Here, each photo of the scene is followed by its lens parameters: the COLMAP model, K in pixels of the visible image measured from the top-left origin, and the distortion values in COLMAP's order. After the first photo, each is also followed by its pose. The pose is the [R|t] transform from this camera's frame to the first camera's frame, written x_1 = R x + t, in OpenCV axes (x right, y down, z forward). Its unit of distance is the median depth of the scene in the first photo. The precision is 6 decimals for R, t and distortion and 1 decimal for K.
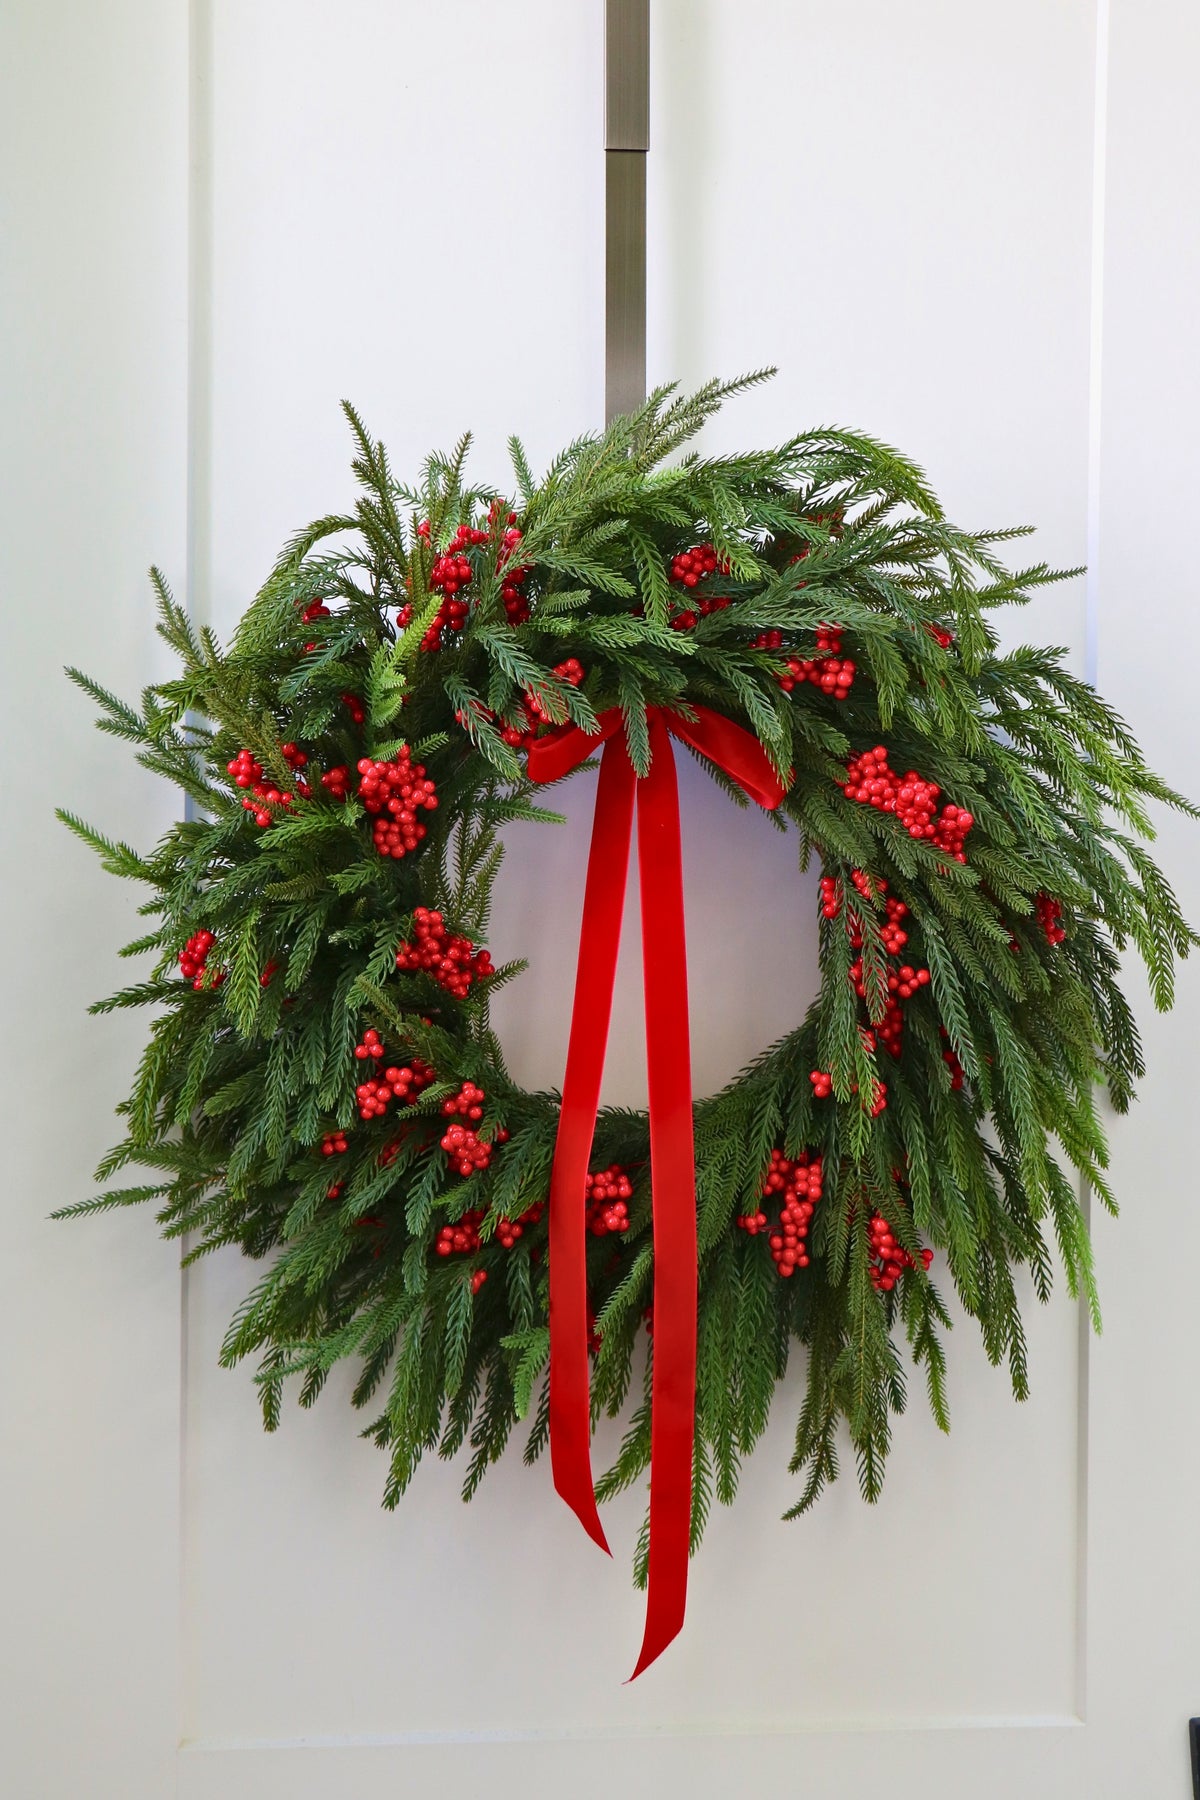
lens RADIAL K [[2733.5, 0, 593.8], [0, 2733.5, 922.3], [0, 0, 1]] dist [0.011612, 0.020426]
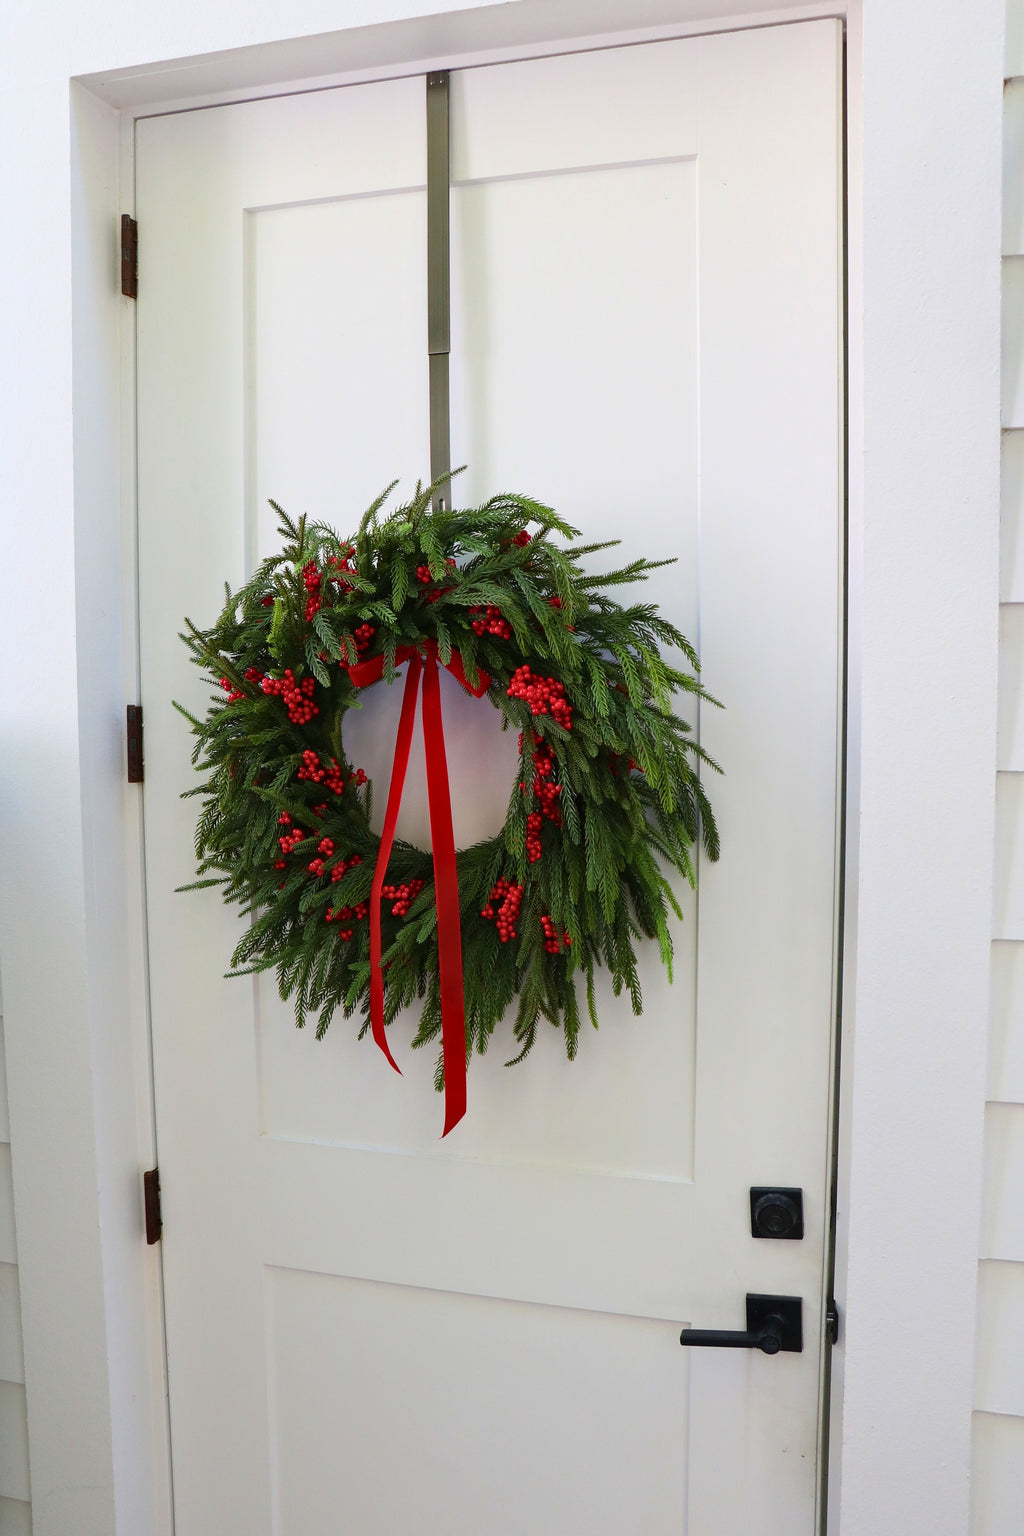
lens RADIAL K [[1343.2, 0, 507.4], [0, 1343.2, 775.9], [0, 0, 1]] dist [-0.168598, 0.174042]
pose [[0.914115, 0.019789, -0.404972, 0.462753], [0.007359, 0.997834, 0.065370, -0.048754], [0.405388, -0.062736, 0.911989, 0.161407]]
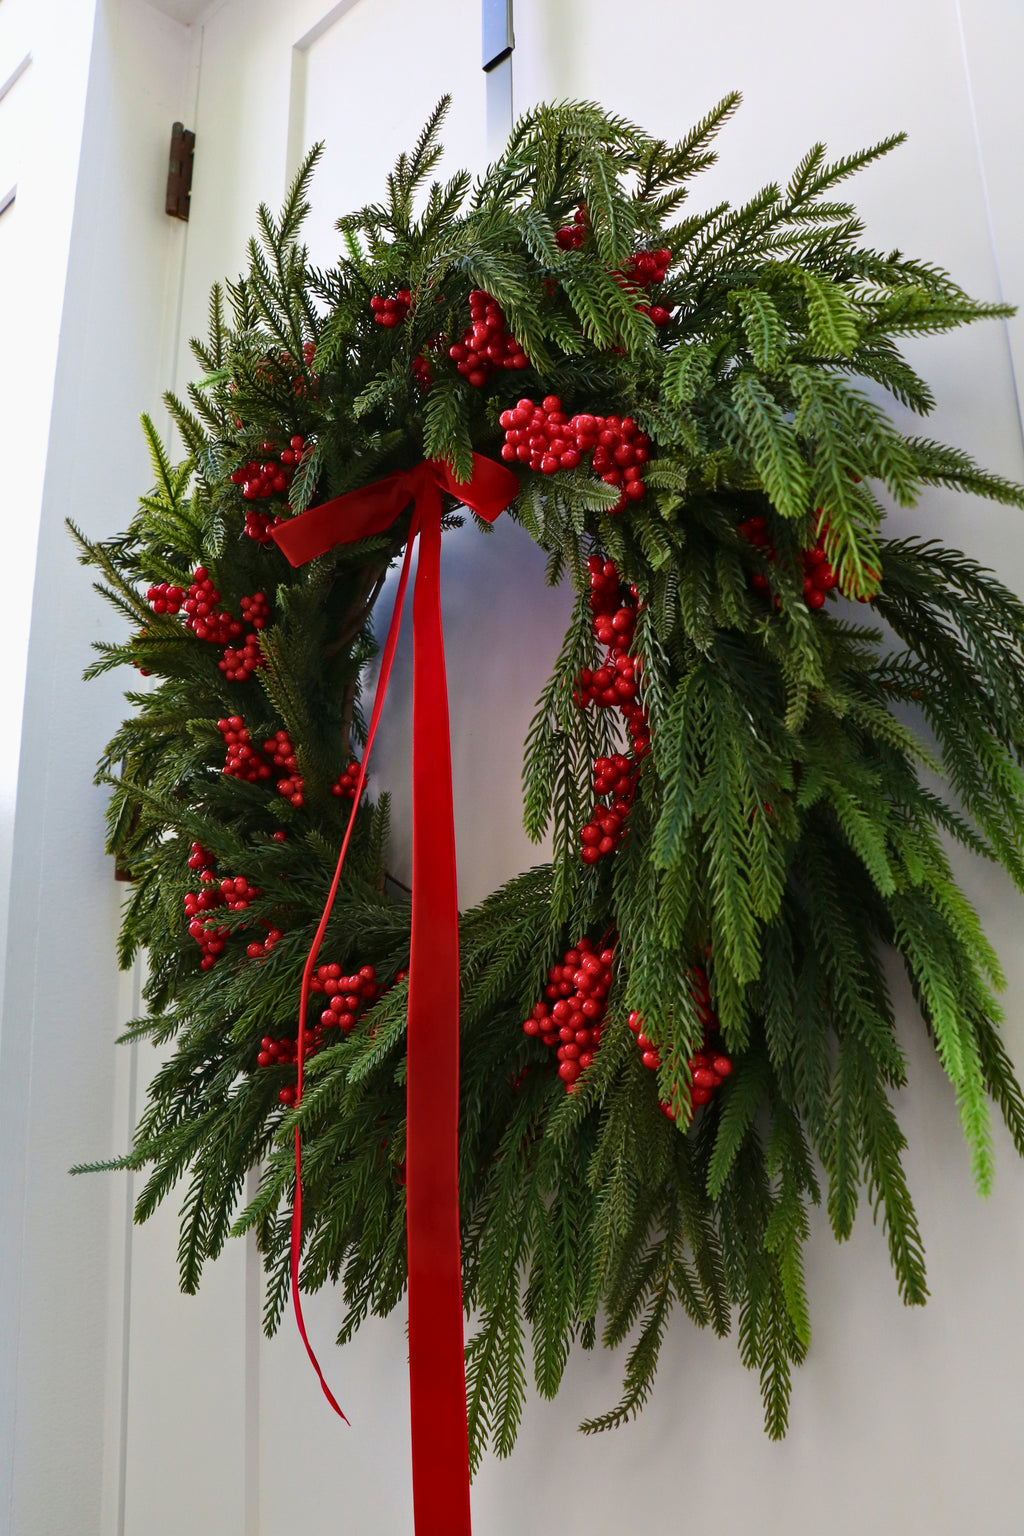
lens RADIAL K [[1285.2, 0, 507.2], [0, 1285.2, 778.9], [0, 0, 1]] dist [-0.186451, 0.144476]
pose [[0.626814, -0.199373, -0.753229, 0.352396], [0.008721, 0.968443, -0.249081, 0.135549], [0.779120, 0.149559, 0.608773, 0.782397]]
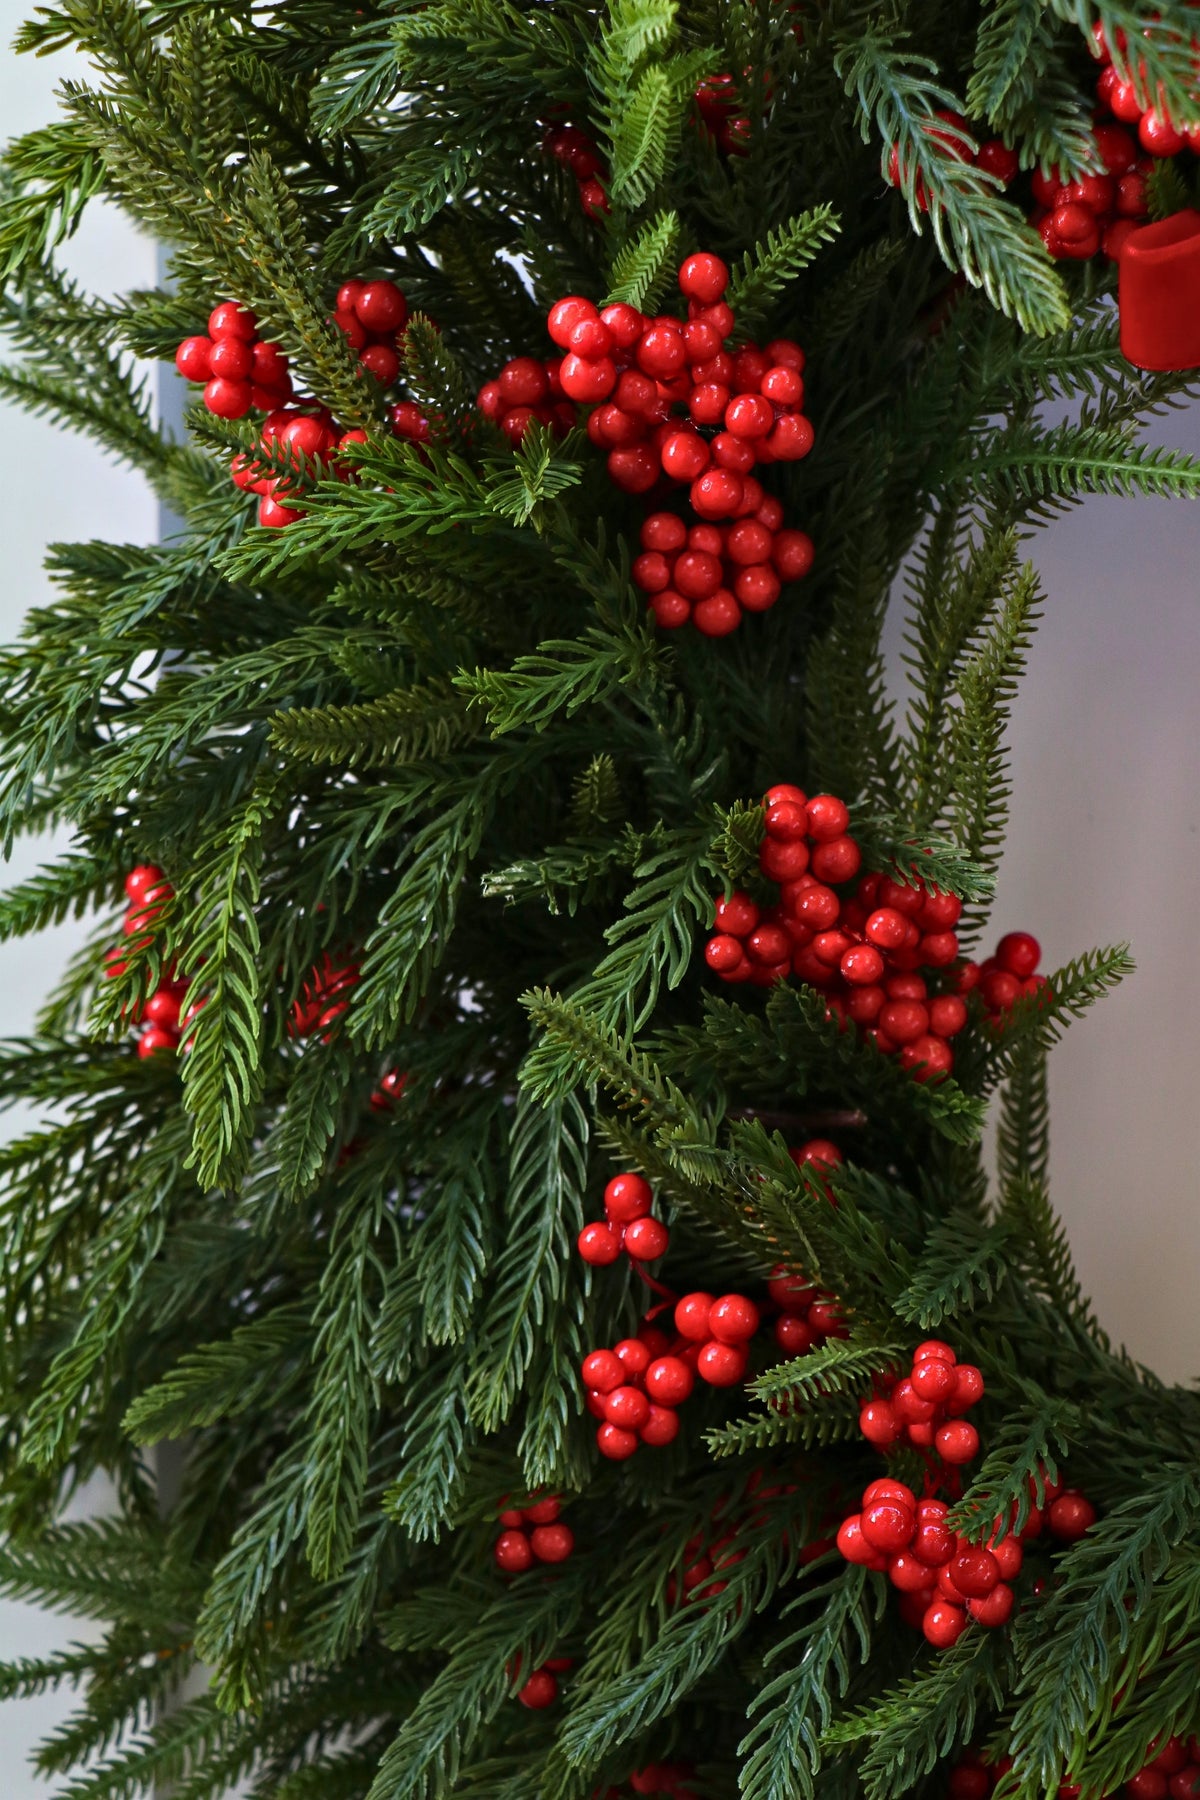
lens RADIAL K [[4872.7, 0, 589.3], [0, 4872.7, 935.2], [0, 0, 1]] dist [0.363222, -0.548832]
pose [[0.972782, -0.015782, -0.231184, 0.044467], [0.007133, 0.999245, -0.038201, 0.032875], [0.231612, 0.035512, 0.972160, 0.442722]]
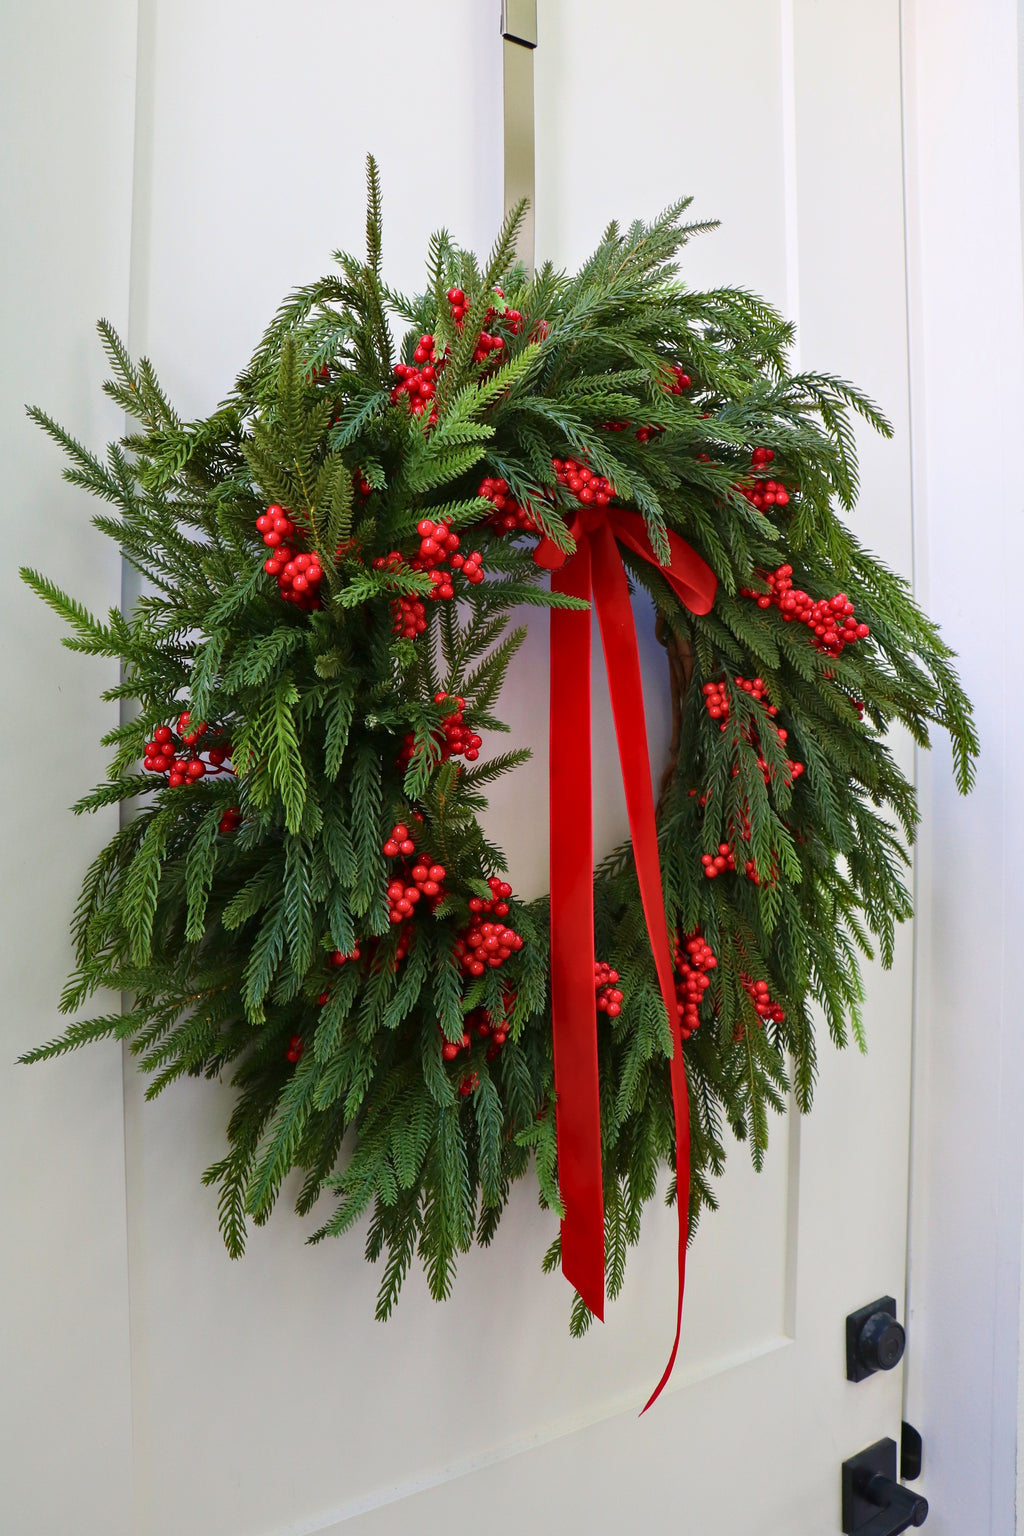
lens RADIAL K [[1285.2, 0, 507.2], [0, 1285.2, 778.9], [0, 0, 1]] dist [-0.186451, 0.144476]
pose [[0.866851, -0.006916, 0.498520, -0.259093], [0.014976, 0.999814, -0.012170, 0.029370], [-0.498343, 0.018015, 0.866793, 0.602697]]
